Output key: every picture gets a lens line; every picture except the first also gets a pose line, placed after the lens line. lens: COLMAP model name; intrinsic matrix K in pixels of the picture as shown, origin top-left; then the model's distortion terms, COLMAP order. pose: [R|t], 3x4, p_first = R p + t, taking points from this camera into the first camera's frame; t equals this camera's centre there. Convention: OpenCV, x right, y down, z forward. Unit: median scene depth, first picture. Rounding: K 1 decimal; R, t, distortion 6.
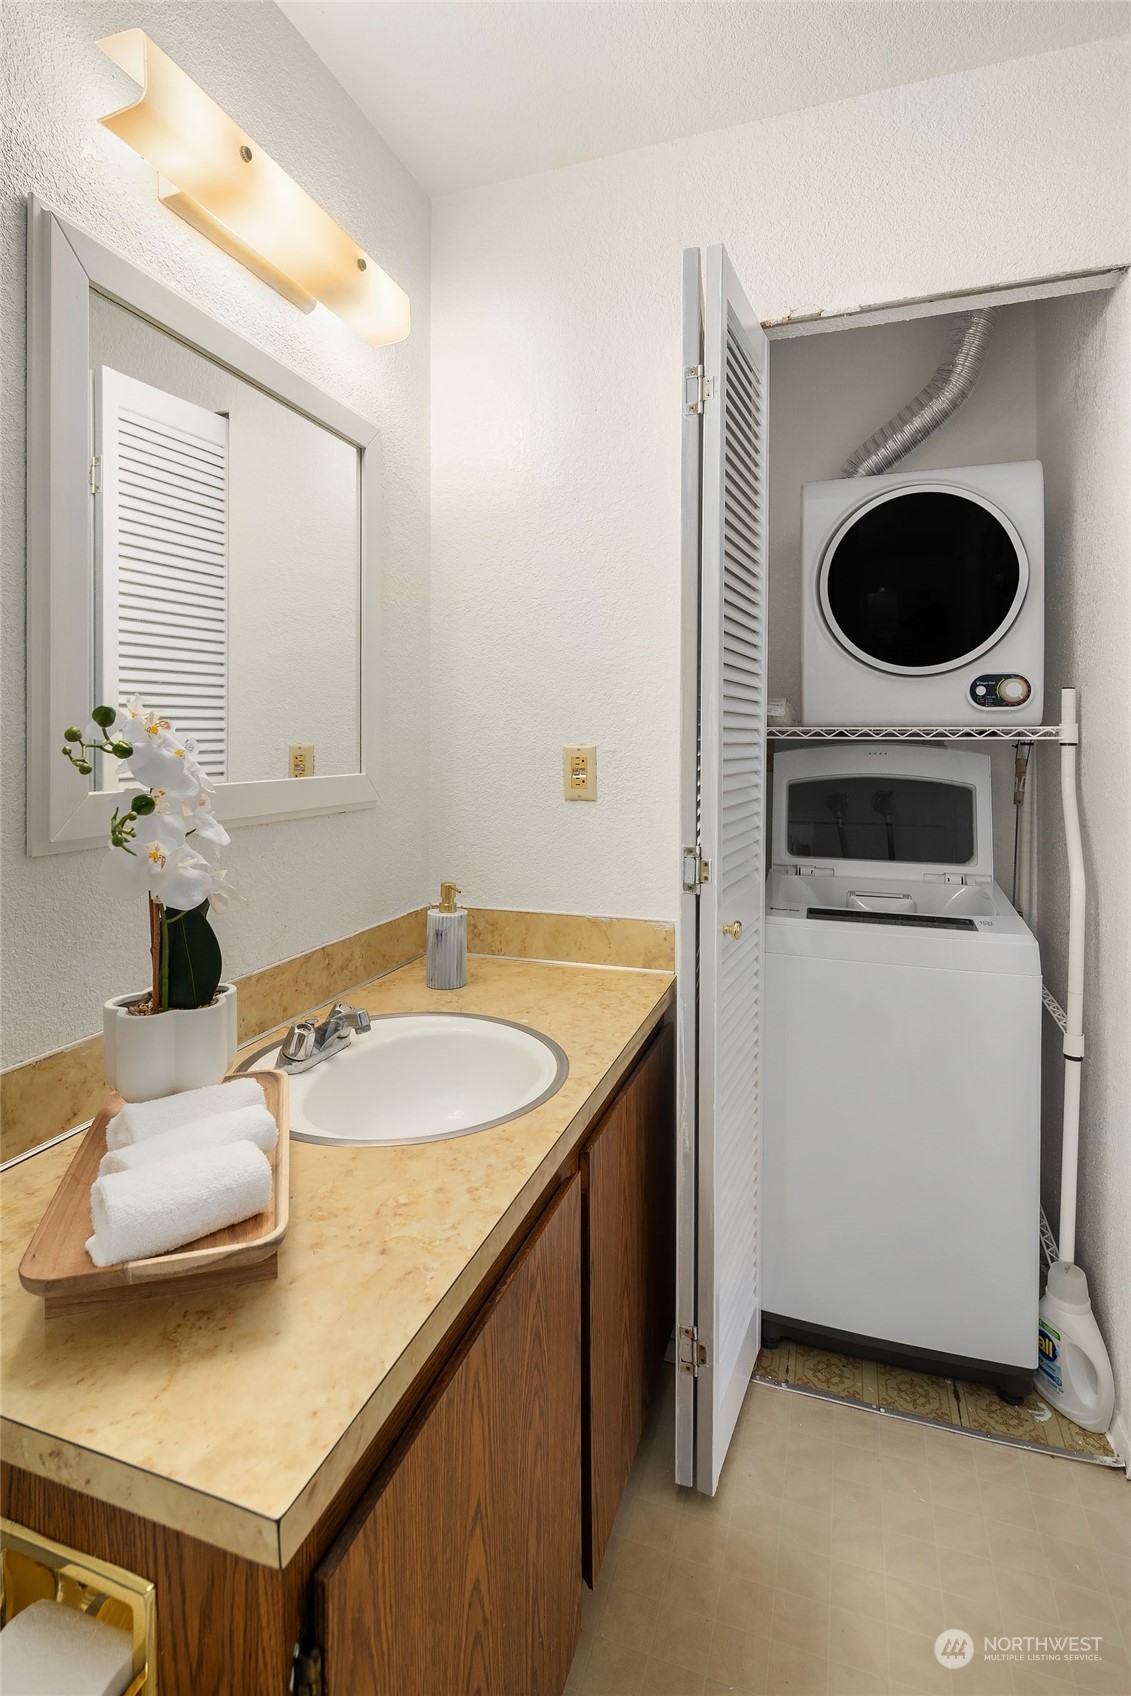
lens RADIAL K [[818.1, 0, 565.5], [0, 818.1, 848.0], [0, 0, 1]] dist [0.000075, -0.000361]
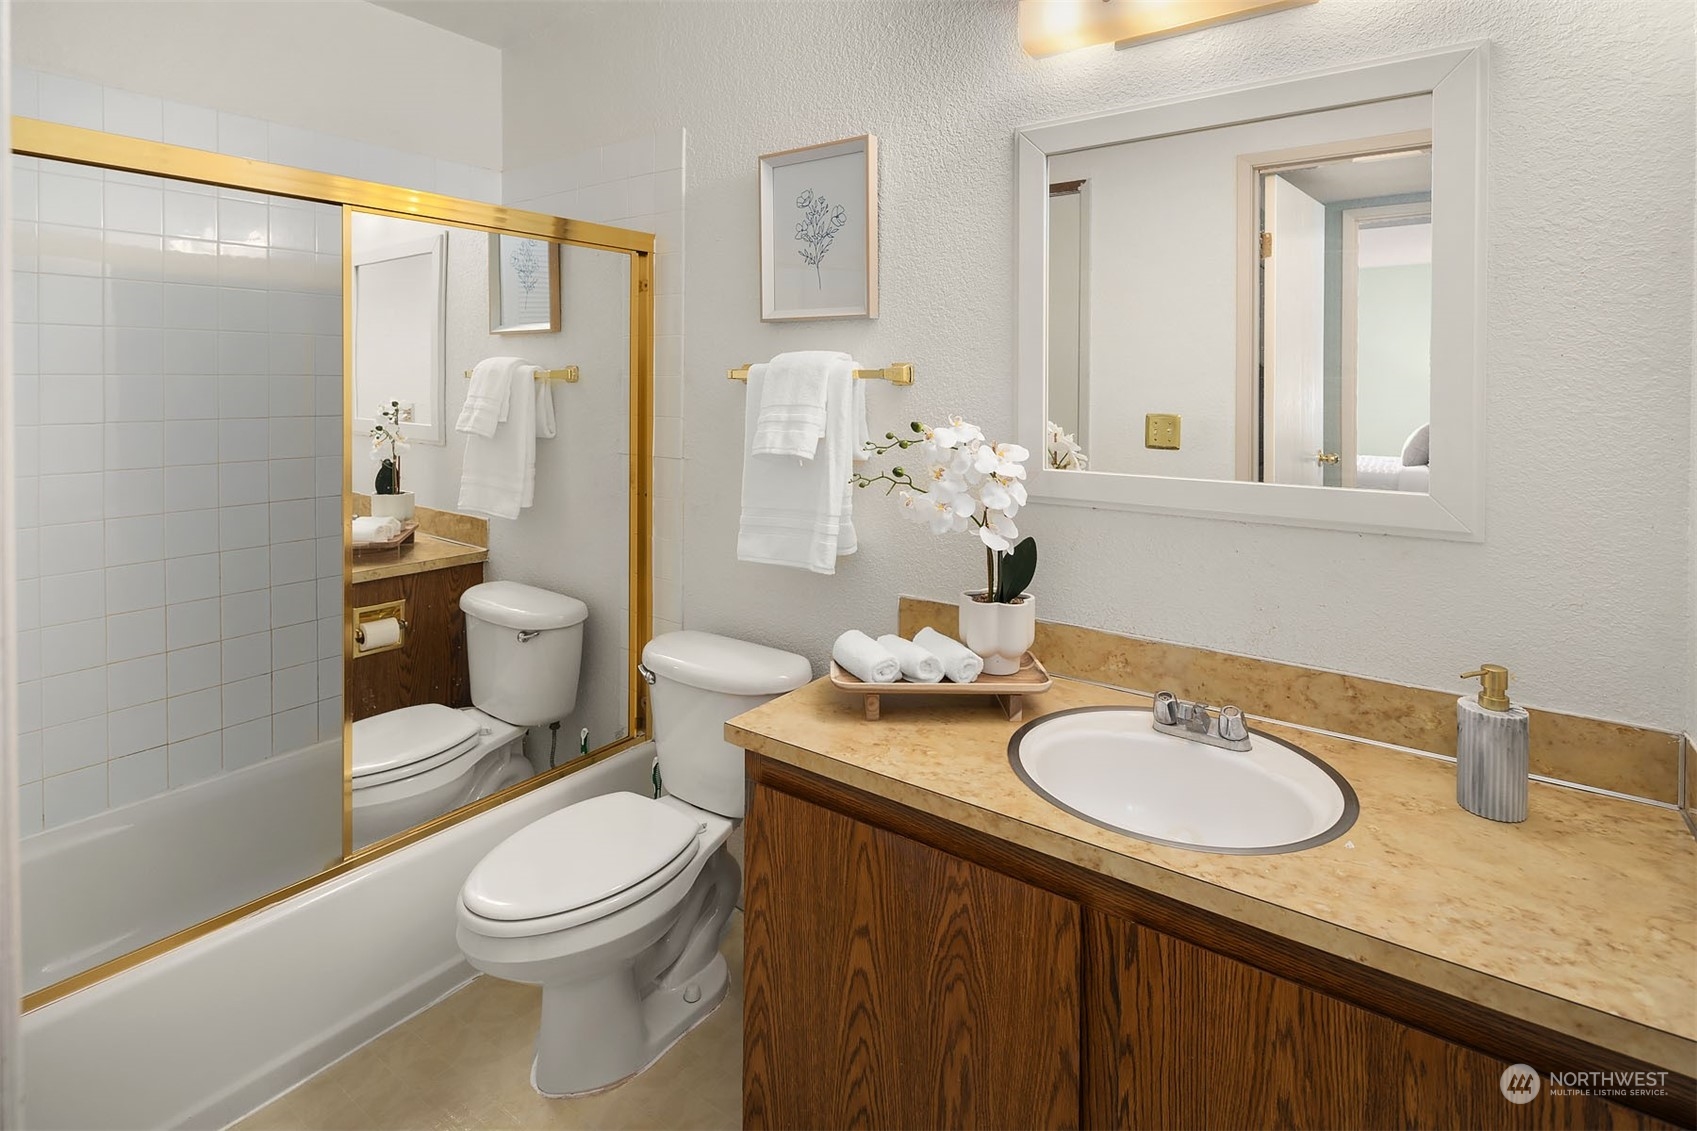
lens RADIAL K [[842.6, 0, 865.9], [0, 842.6, 524.5], [0, 0, 1]] dist [0.001696, -0.000199]
pose [[-0.283200, 0.144334, -0.948138, 0.742948], [-0.137182, 0.972349, 0.188995, -0.150184], [0.949199, 0.183591, -0.255569, 0.723331]]
